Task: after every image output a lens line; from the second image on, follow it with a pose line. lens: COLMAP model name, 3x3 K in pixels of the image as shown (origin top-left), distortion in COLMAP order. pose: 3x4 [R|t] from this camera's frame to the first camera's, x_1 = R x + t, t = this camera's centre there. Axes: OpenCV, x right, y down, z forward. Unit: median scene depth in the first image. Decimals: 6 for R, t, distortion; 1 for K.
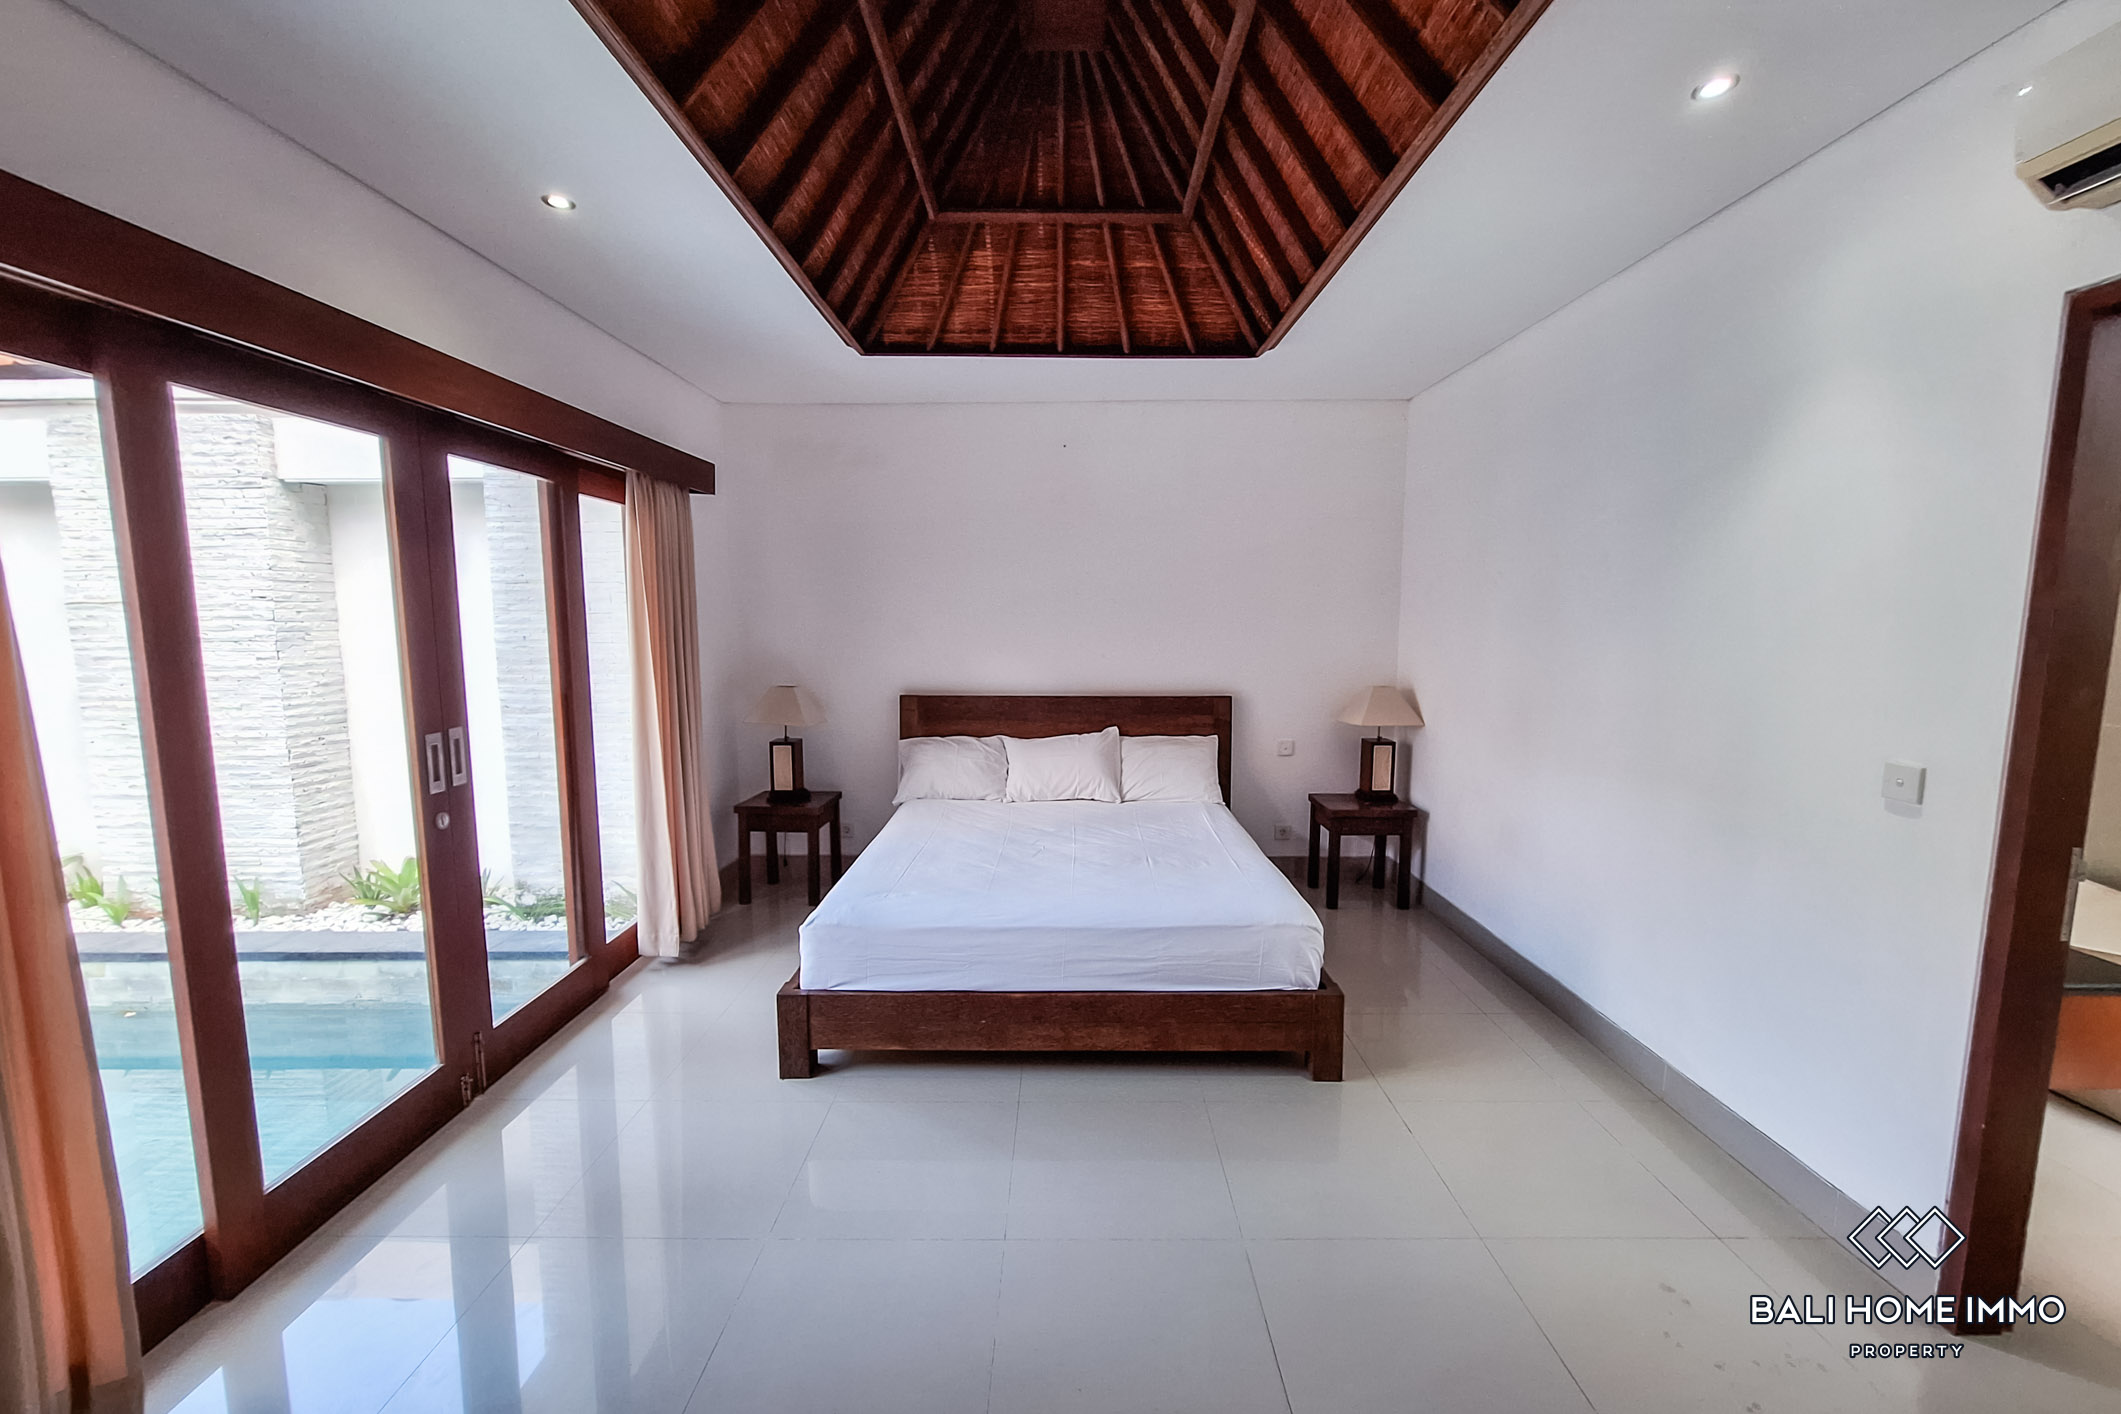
lens RADIAL K [[831.8, 0, 1054.4], [0, 831.8, 707.9], [0, 0, 1]] dist [0.004585, 0.000445]
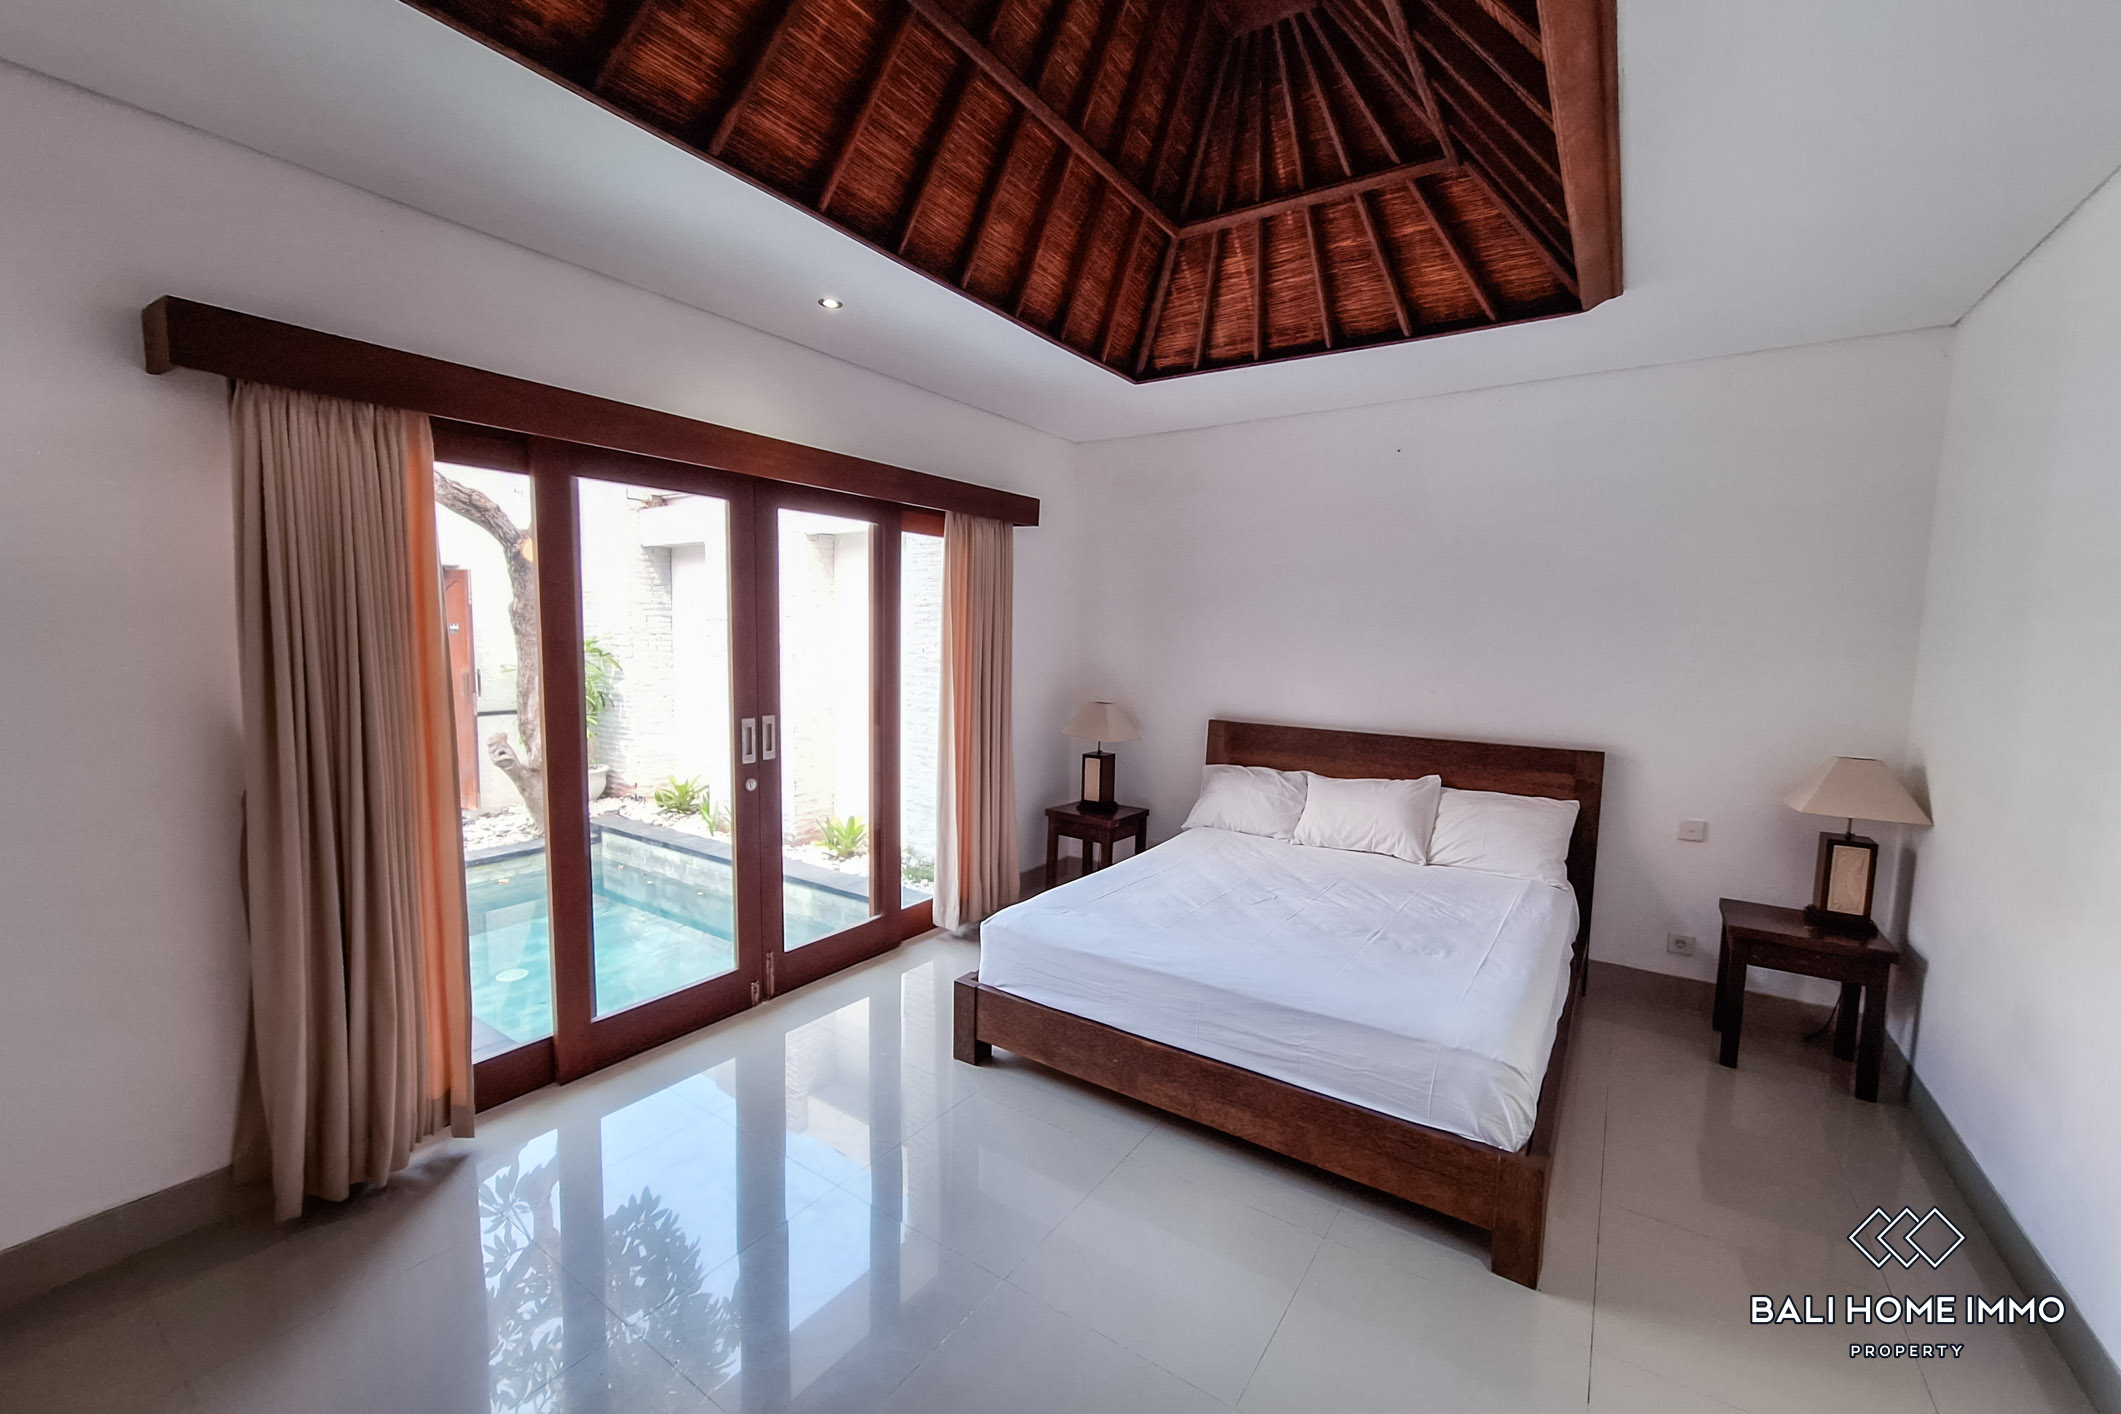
lens RADIAL K [[831.8, 0, 1067.6], [0, 831.8, 710.4], [0, 0, 1]] dist [0.004585, 0.000445]
pose [[0.835872, 0.067625, -0.544743, 0.292713], [-0.080622, 0.996745, 0.000029, -0.017293], [0.542971, 0.043894, 0.838603, 0.117269]]
